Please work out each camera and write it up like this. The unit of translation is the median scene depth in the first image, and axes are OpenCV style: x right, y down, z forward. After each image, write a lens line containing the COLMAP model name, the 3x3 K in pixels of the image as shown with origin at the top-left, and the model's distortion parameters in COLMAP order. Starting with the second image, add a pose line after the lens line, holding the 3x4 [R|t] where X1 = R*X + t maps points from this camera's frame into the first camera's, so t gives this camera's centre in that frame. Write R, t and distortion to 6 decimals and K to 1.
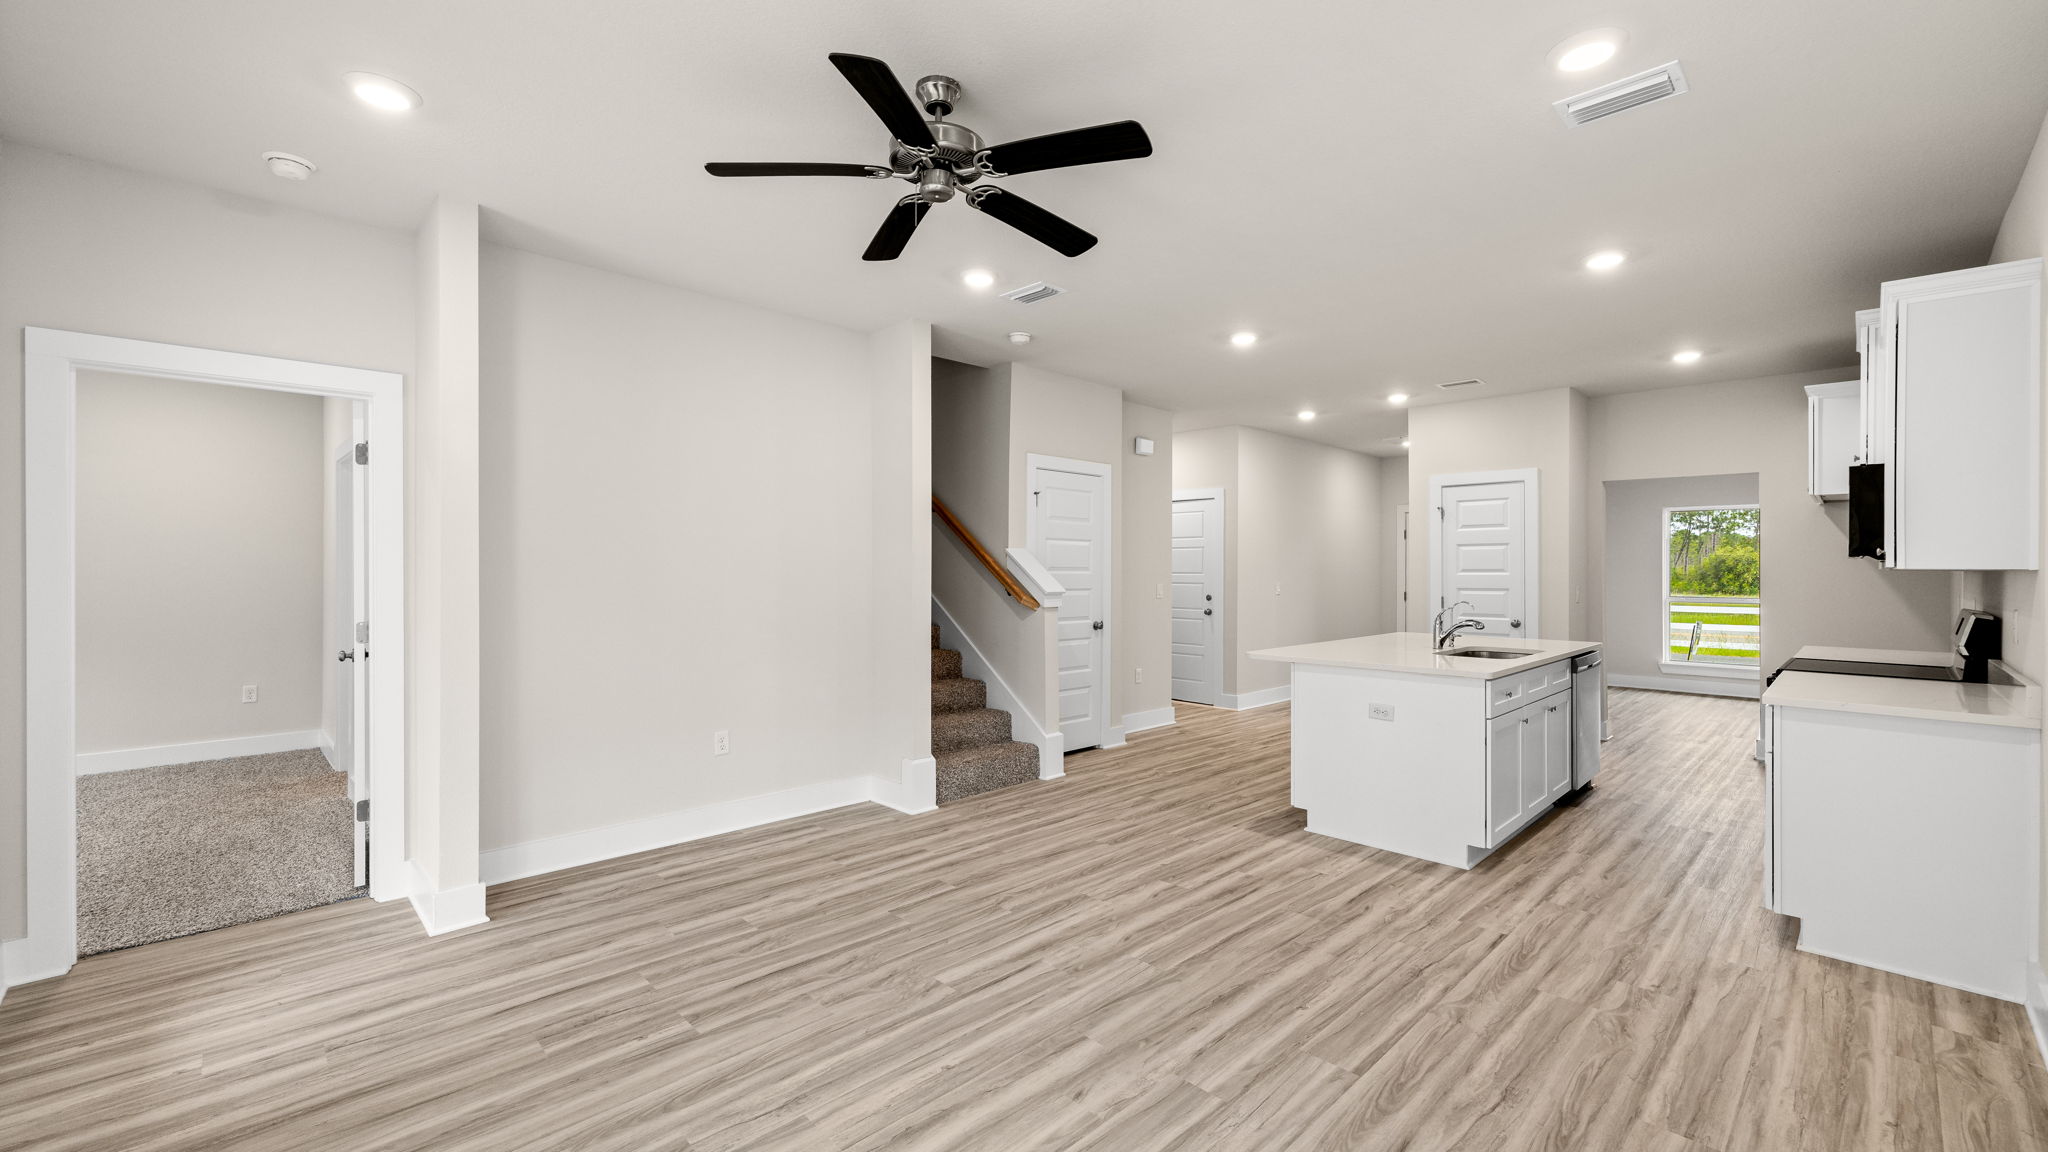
lens RADIAL K [[828.7, 0, 1030.2], [0, 828.7, 568.6], [0, 0, 1]] dist [-0.000969, 0.000330]
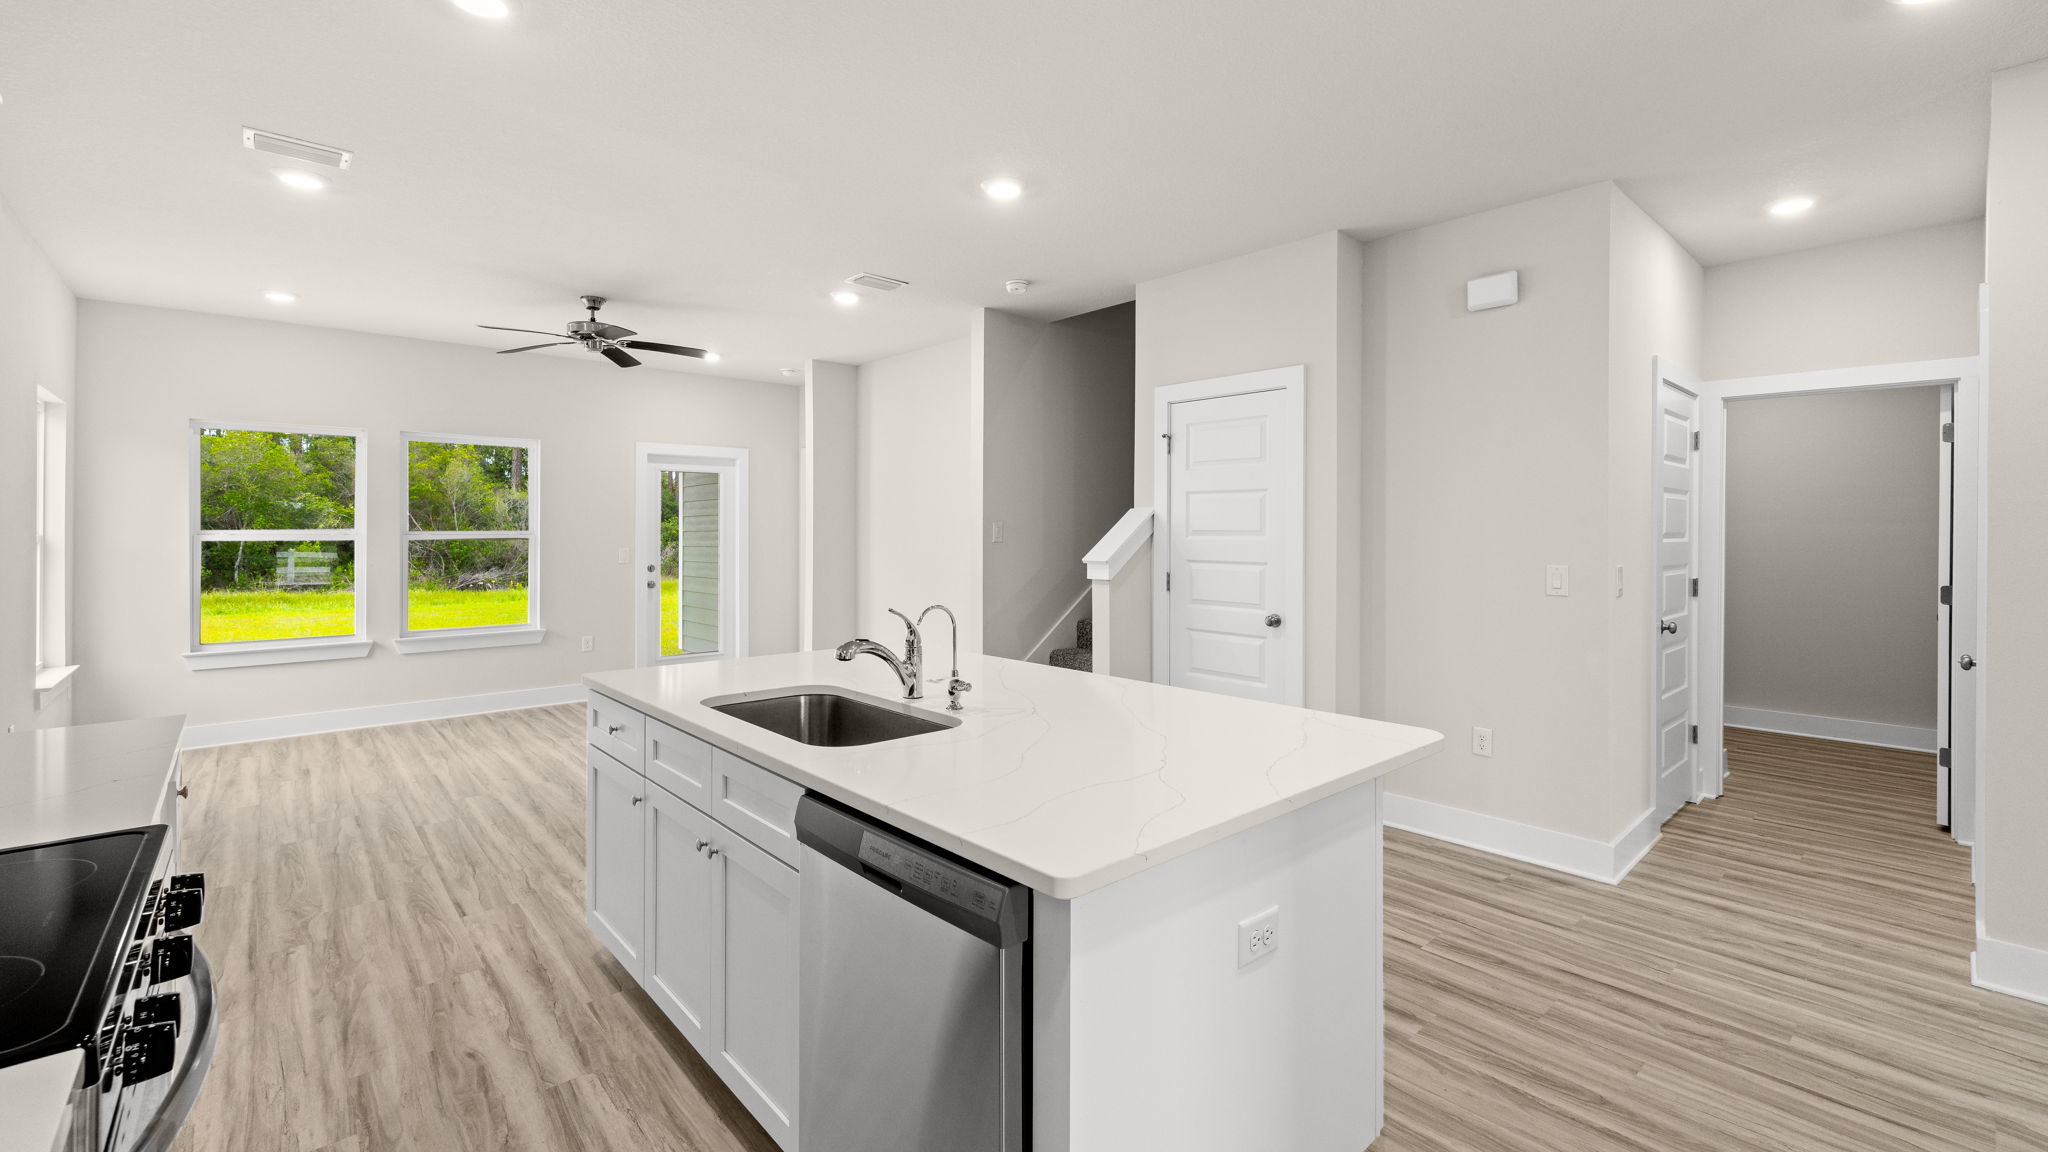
lens RADIAL K [[856.7, 0, 1022.5], [0, 856.7, 529.8], [0, 0, 1]] dist [0.001978, 0.000662]
pose [[-0.045294, -0.004282, -0.998965, 1.167529], [0.000004, 0.999991, -0.004286, 0.001453], [0.998974, -0.000198, -0.045293, 1.286292]]
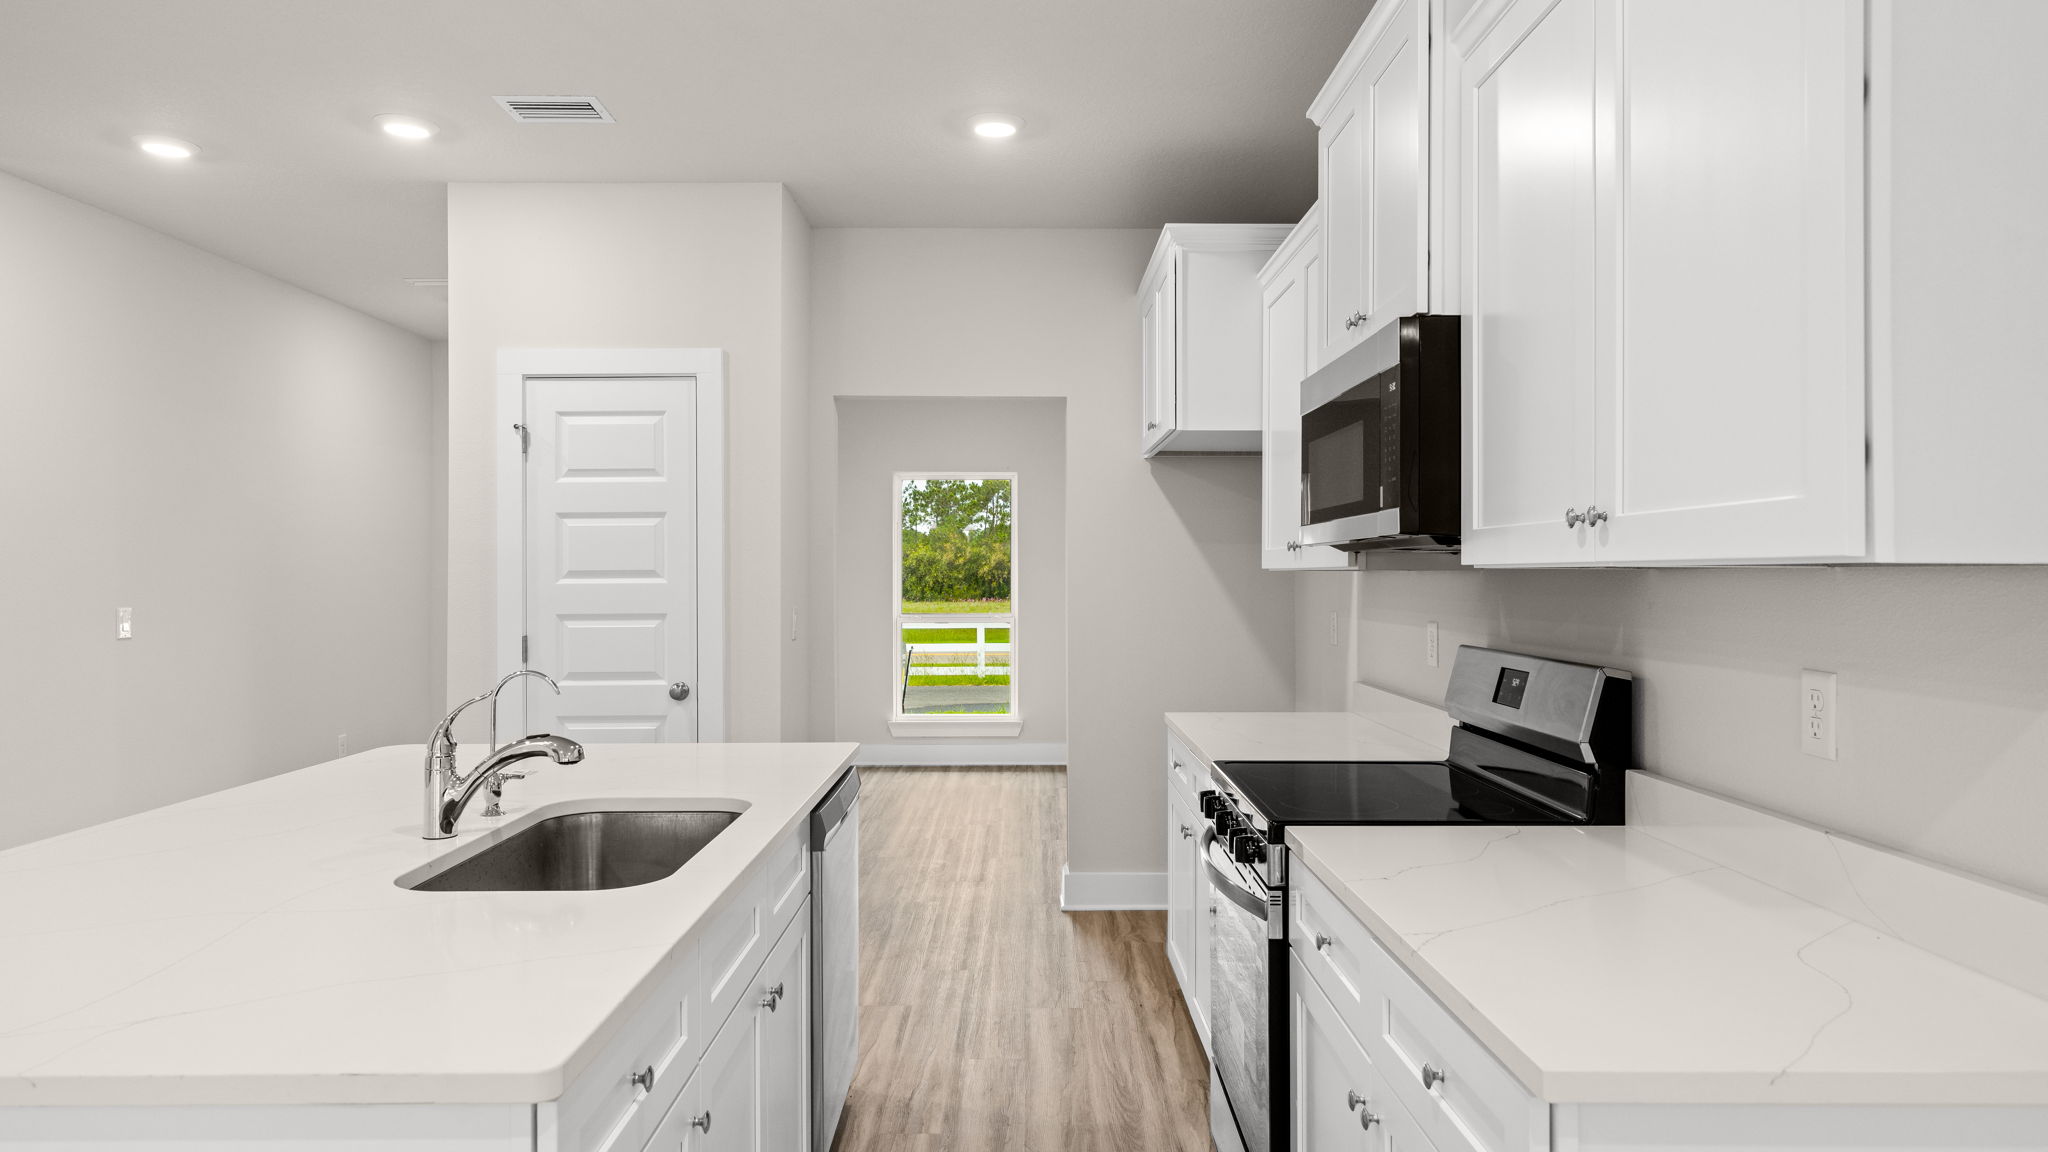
lens RADIAL K [[1251.6, 0, 1022.8], [0, 1251.6, 561.3], [0, 0, 1]] dist [0.002143, 0.000582]
pose [[0.701334, 0.002973, 0.712827, 0.377430], [0.002732, 0.999973, -0.006859, 0.001366], [-0.712828, 0.006758, 0.701306, 0.633944]]
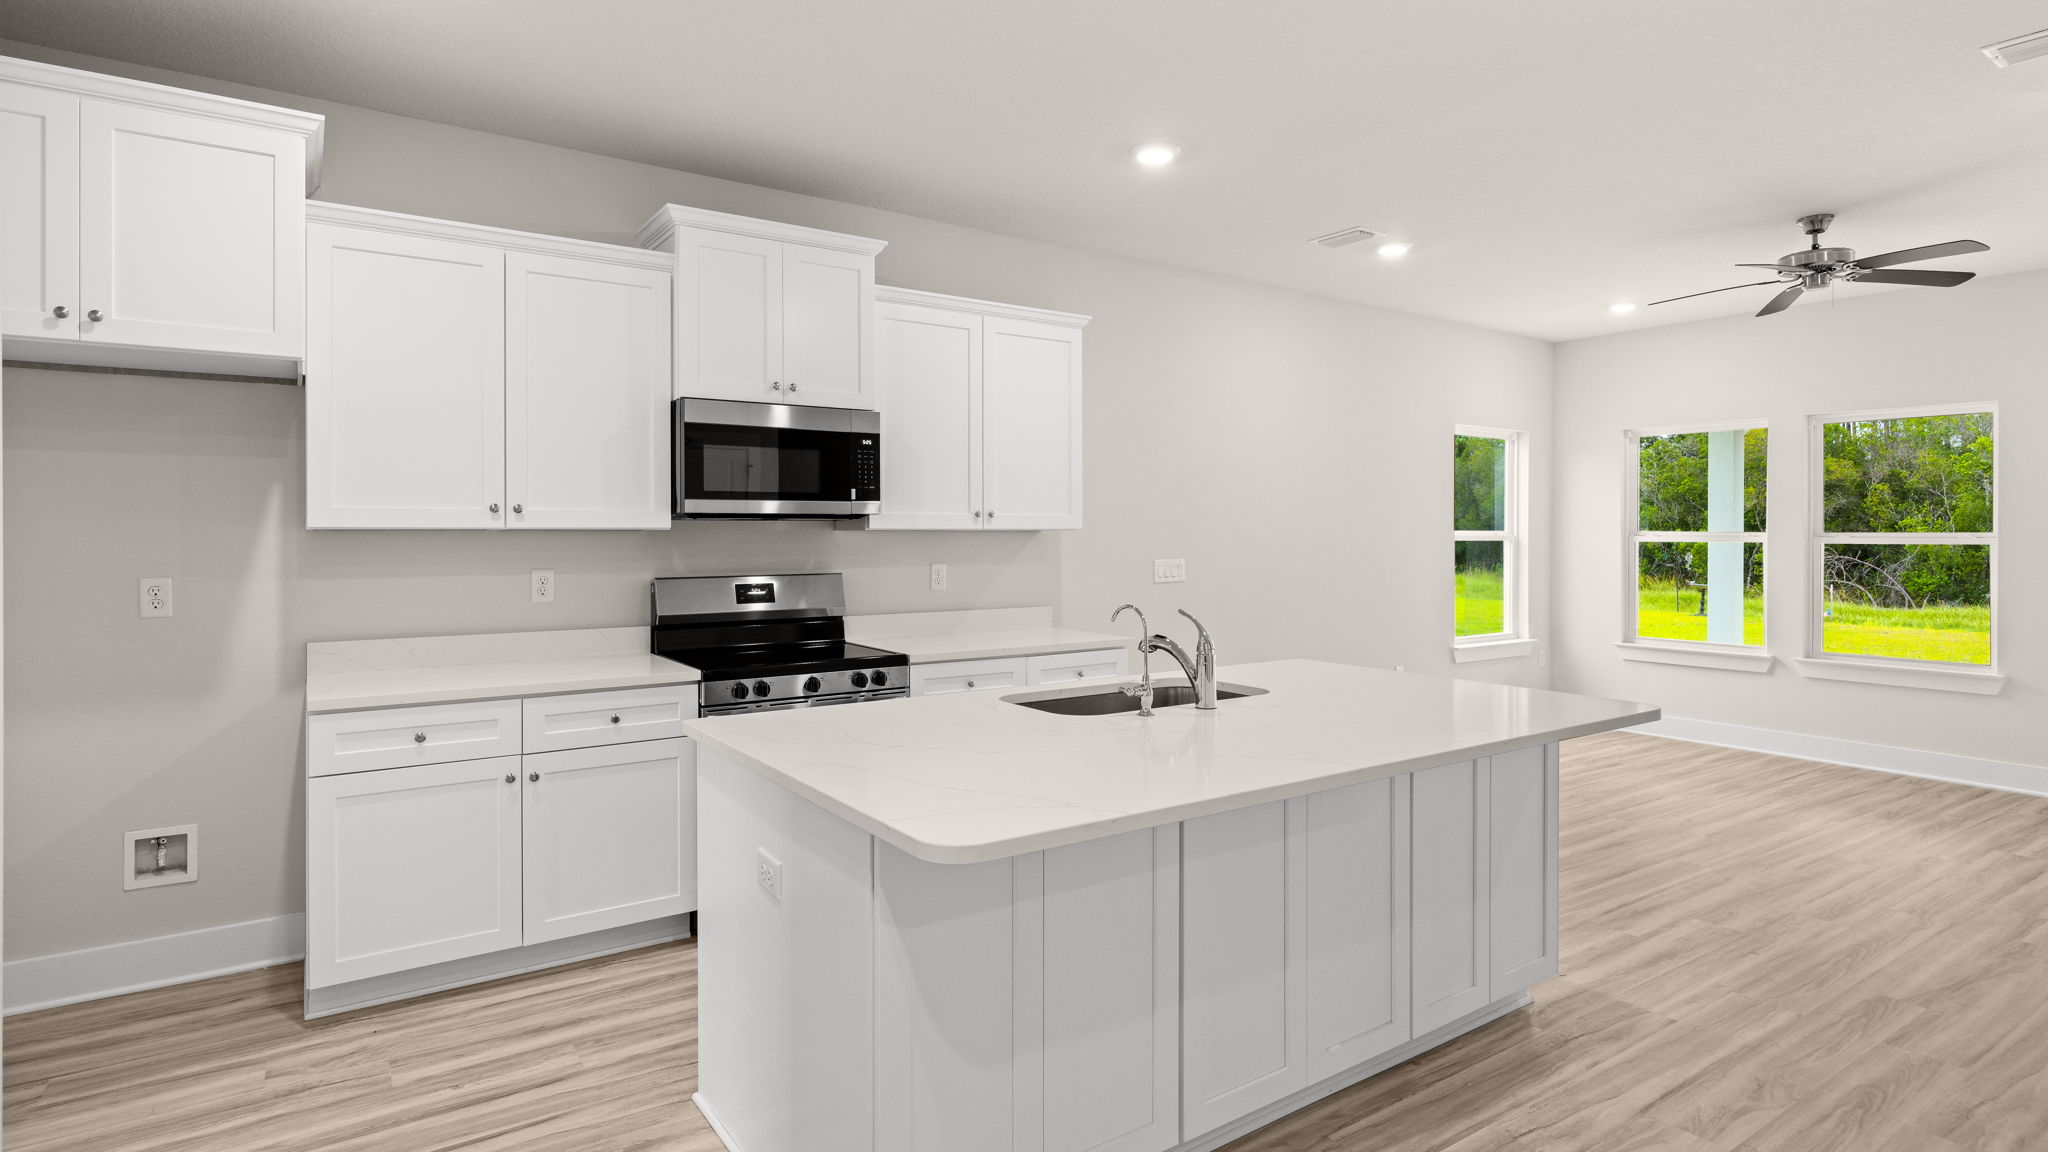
lens RADIAL K [[1051.7, 0, 1030.9], [0, 1051.7, 537.9], [0, 0, 1]] dist [0.002479, 0.000750]
pose [[-0.985150, -0.005078, 0.171621, 0.581851], [-0.004240, 0.999977, 0.005250, 0.002103], [-0.171644, 0.004444, -0.985149, 1.878815]]
